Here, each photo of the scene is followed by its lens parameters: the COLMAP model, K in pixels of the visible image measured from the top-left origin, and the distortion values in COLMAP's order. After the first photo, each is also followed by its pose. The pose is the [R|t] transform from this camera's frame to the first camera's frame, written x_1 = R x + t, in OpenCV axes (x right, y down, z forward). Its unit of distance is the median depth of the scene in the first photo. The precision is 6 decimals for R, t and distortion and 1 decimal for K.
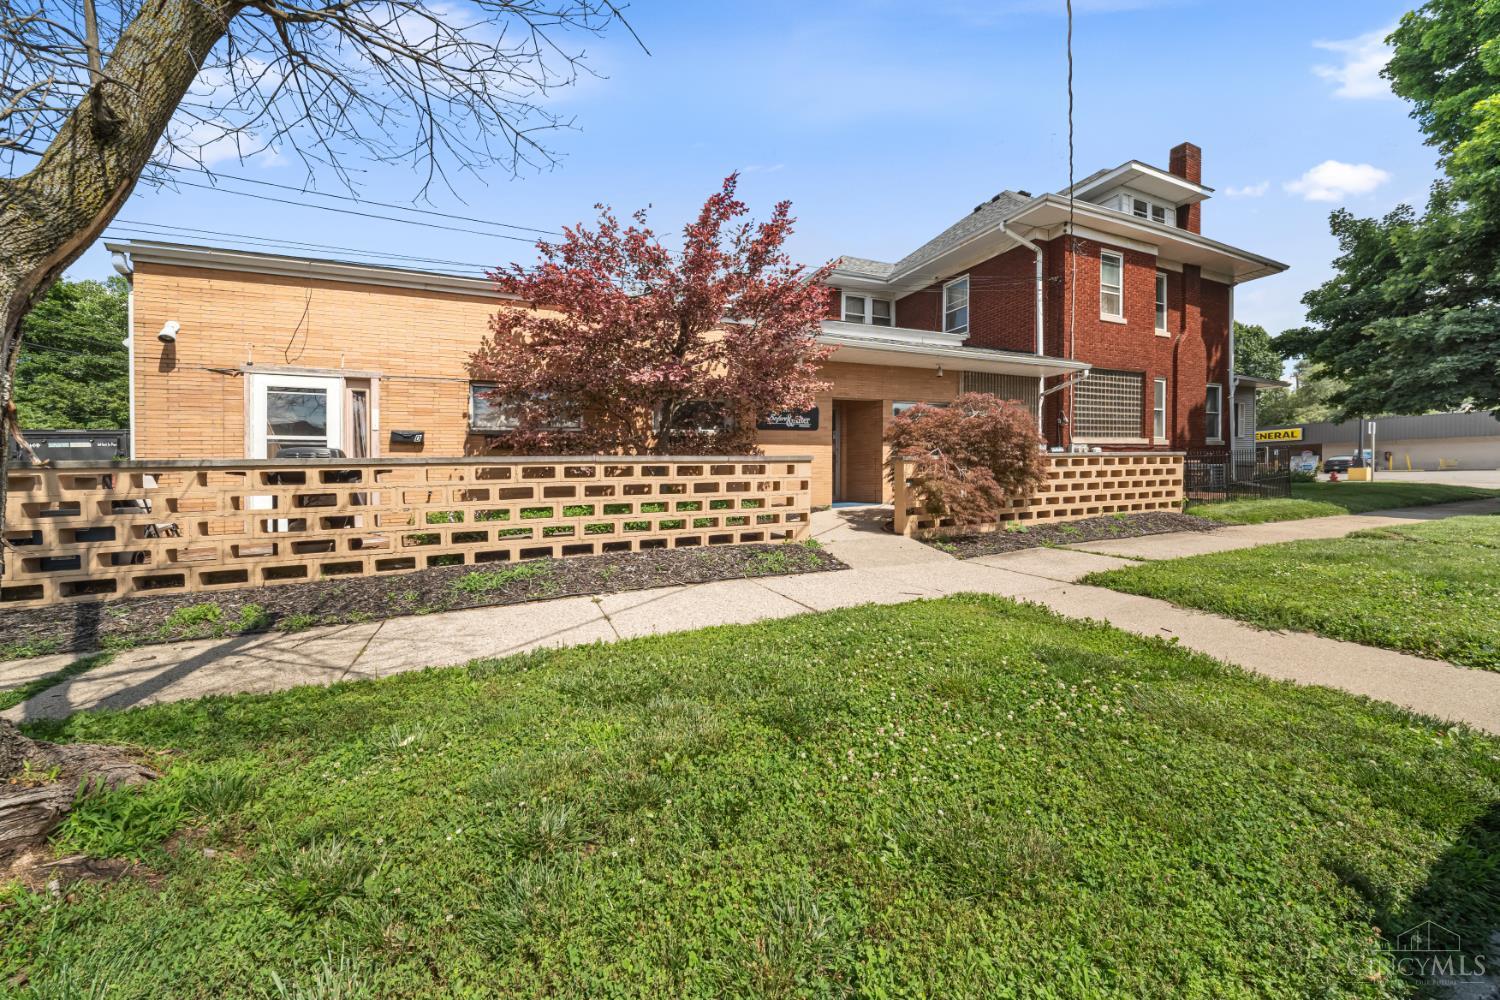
lens RADIAL K [[520.9, 0, 745.6], [0, 520.9, 502.4], [0, 0, 1]] dist [0.000277, -0.000186]
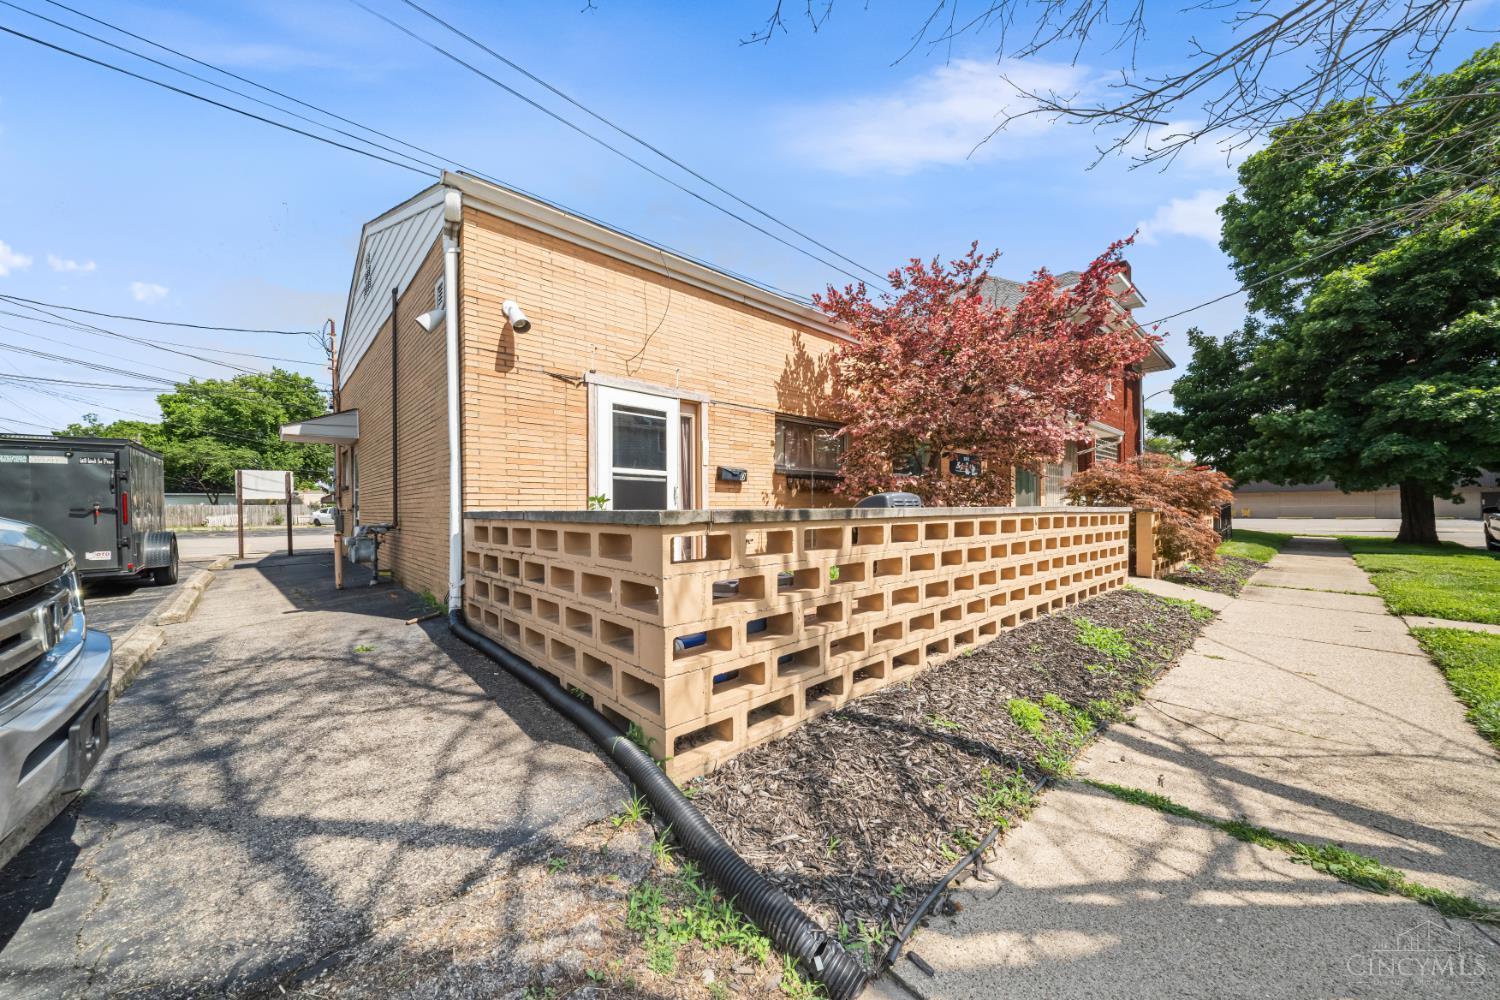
lens RADIAL K [[513.0, 0, 751.6], [0, 513.0, 531.1], [0, 0, 1]] dist [0.018251, -0.000048]
pose [[0.944633, 0.002443, 0.328119, -0.908623], [0.002345, 0.999897, -0.014194, -0.023648], [-0.328120, 0.014178, 0.944530, 0.212285]]
